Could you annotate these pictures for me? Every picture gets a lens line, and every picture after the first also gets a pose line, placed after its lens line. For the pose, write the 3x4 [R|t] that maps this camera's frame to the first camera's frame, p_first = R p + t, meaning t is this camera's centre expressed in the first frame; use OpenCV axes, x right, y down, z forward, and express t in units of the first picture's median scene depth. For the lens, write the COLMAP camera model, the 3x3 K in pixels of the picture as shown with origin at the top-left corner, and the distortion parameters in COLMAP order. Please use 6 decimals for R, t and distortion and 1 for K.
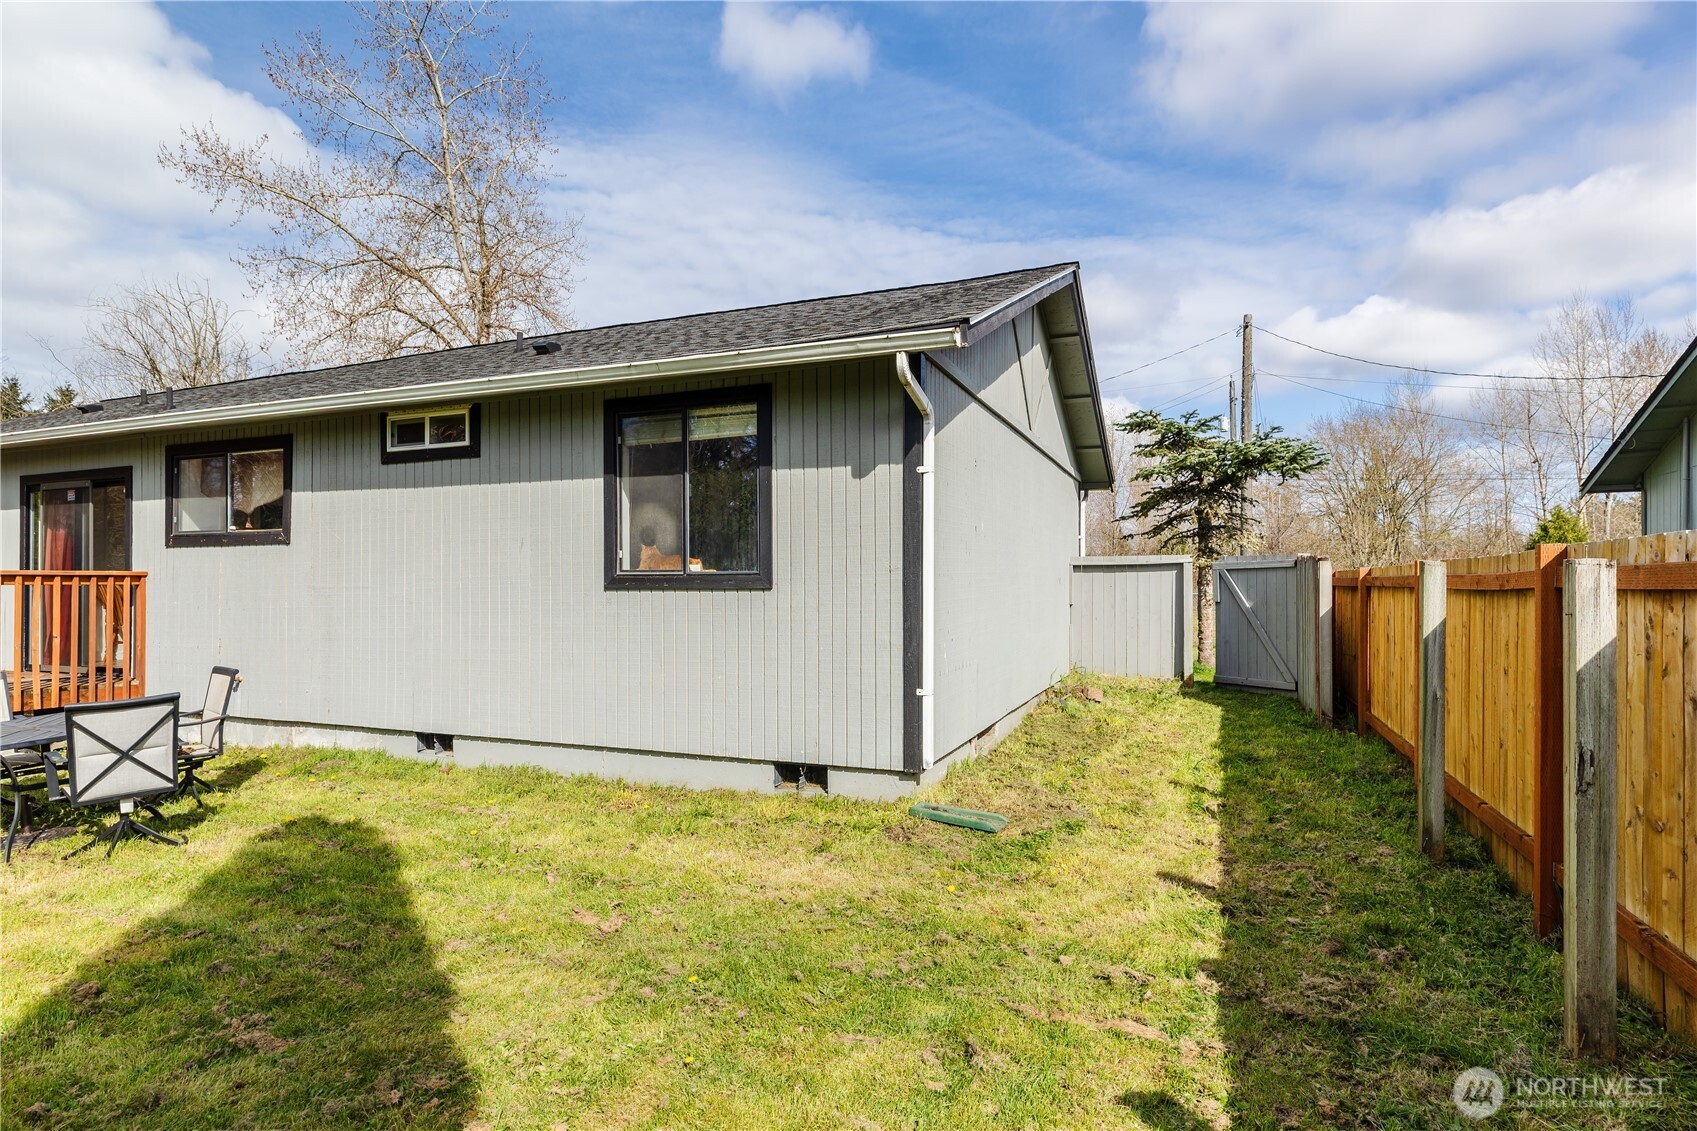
lens RADIAL K [[905.9, 0, 848.2], [0, 905.9, 577.3], [0, 0, 1]] dist [-0.001151, 0.001680]
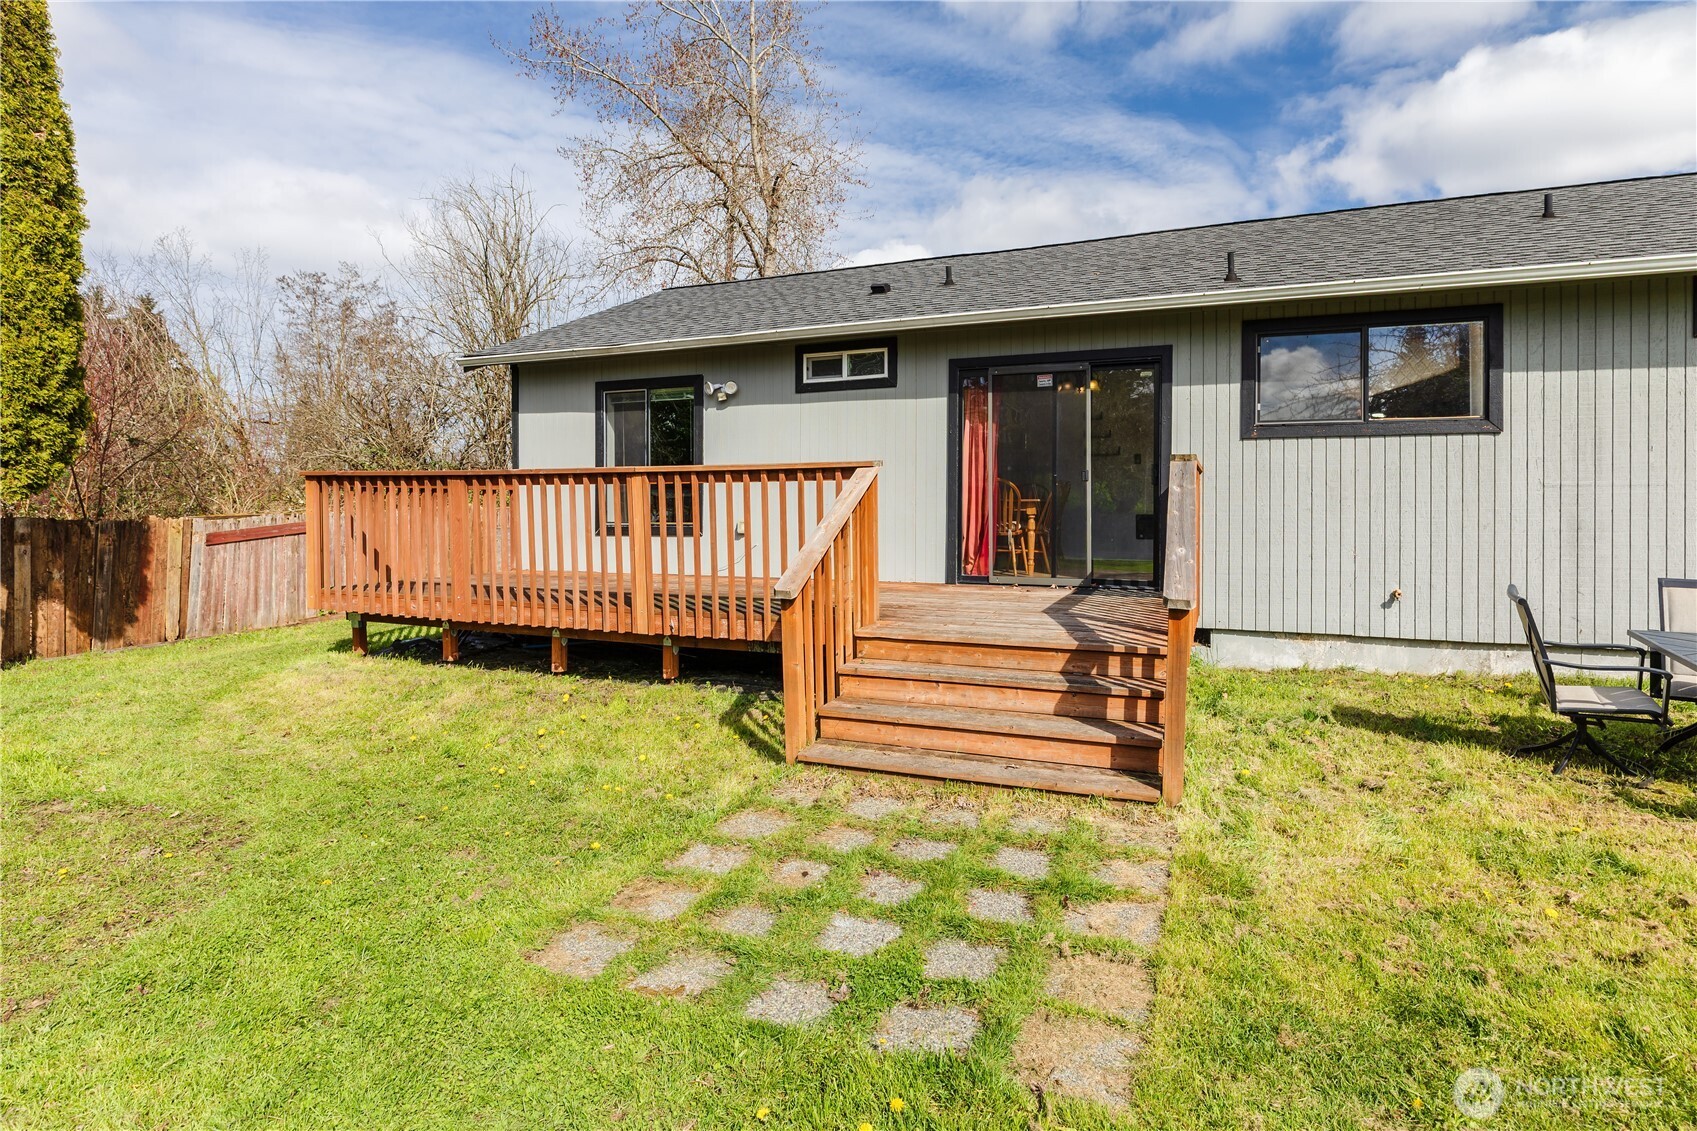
lens RADIAL K [[886.5, 0, 840.5], [0, 886.5, 509.1], [0, 0, 1]] dist [0.001303, 0.001838]
pose [[0.999963, 0.000786, -0.008520, -1.366763], [-0.000556, 0.999639, 0.026858, 0.012352], [0.008538, -0.026852, 0.999603, 0.188278]]
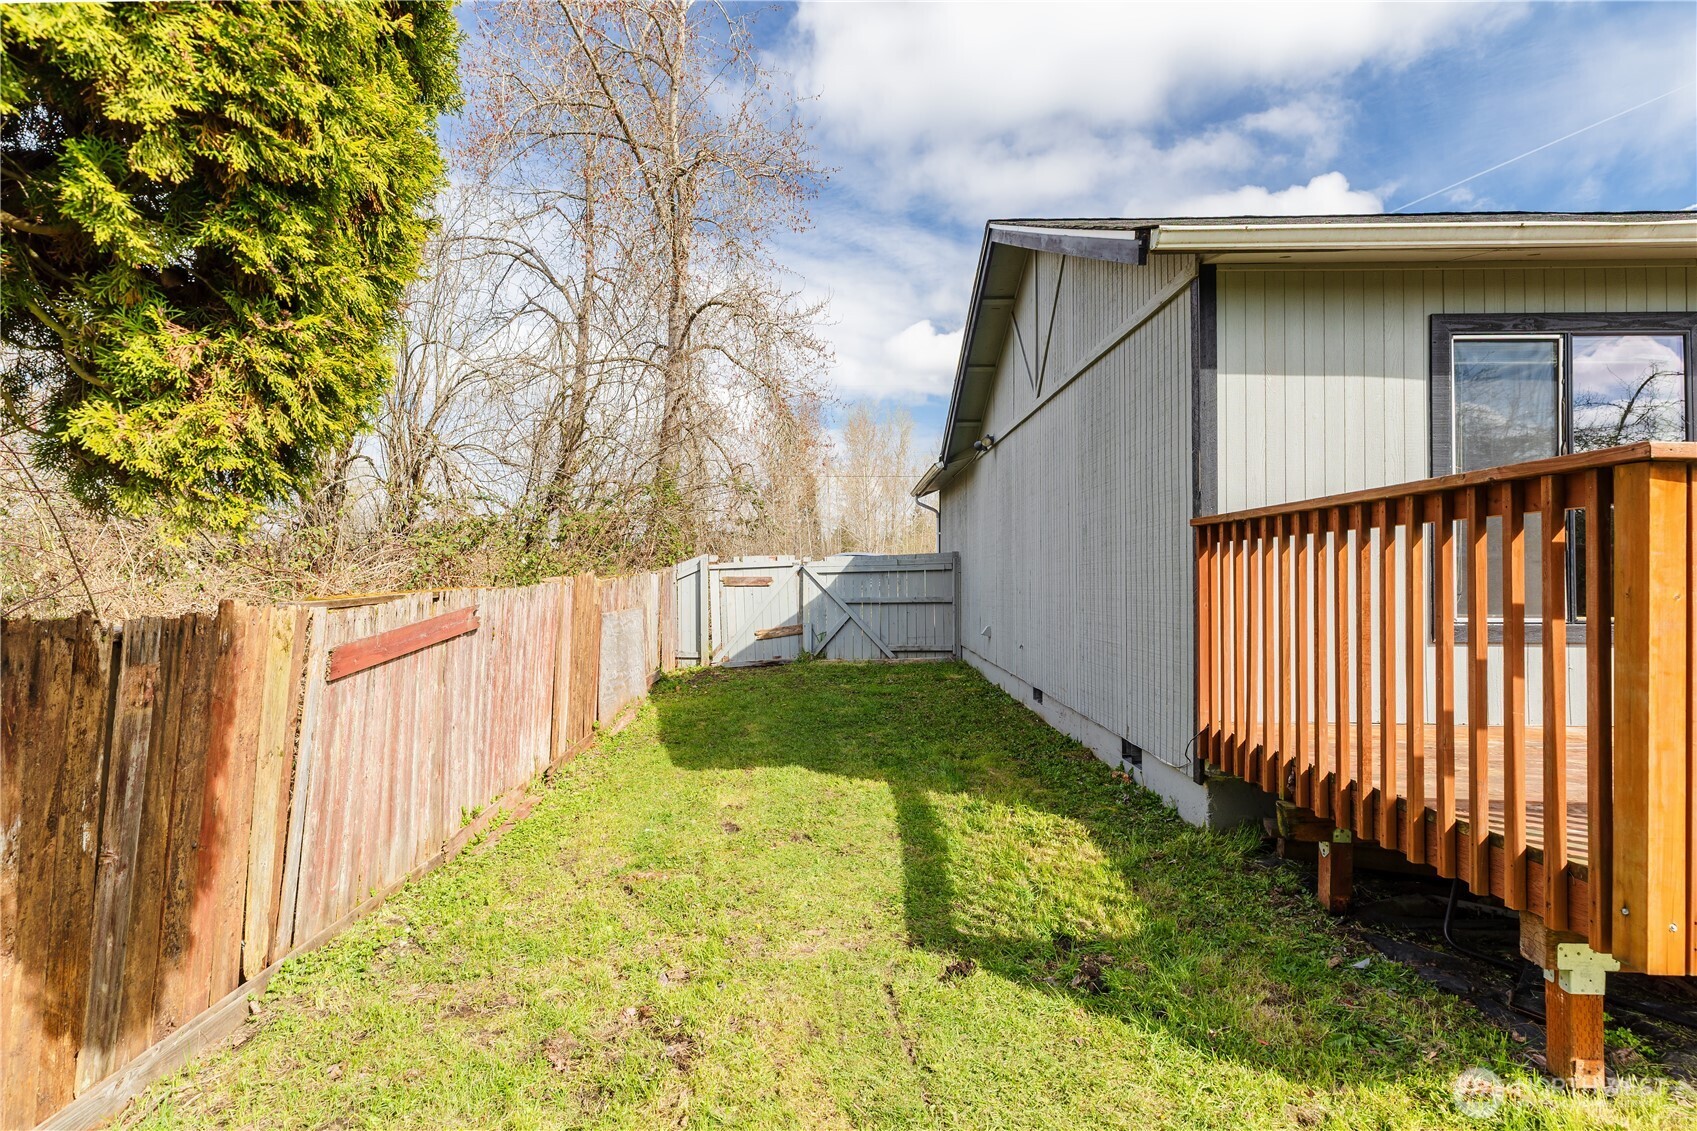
lens RADIAL K [[905.9, 0, 847.3], [0, 905.9, 563.6], [0, 0, 1]] dist [-0.001151, 0.001680]
pose [[0.943388, 0.013464, 0.331418, -2.298969], [-0.014330, 0.999897, 0.000168, 0.036915], [-0.331382, -0.004908, 0.943484, 1.022184]]
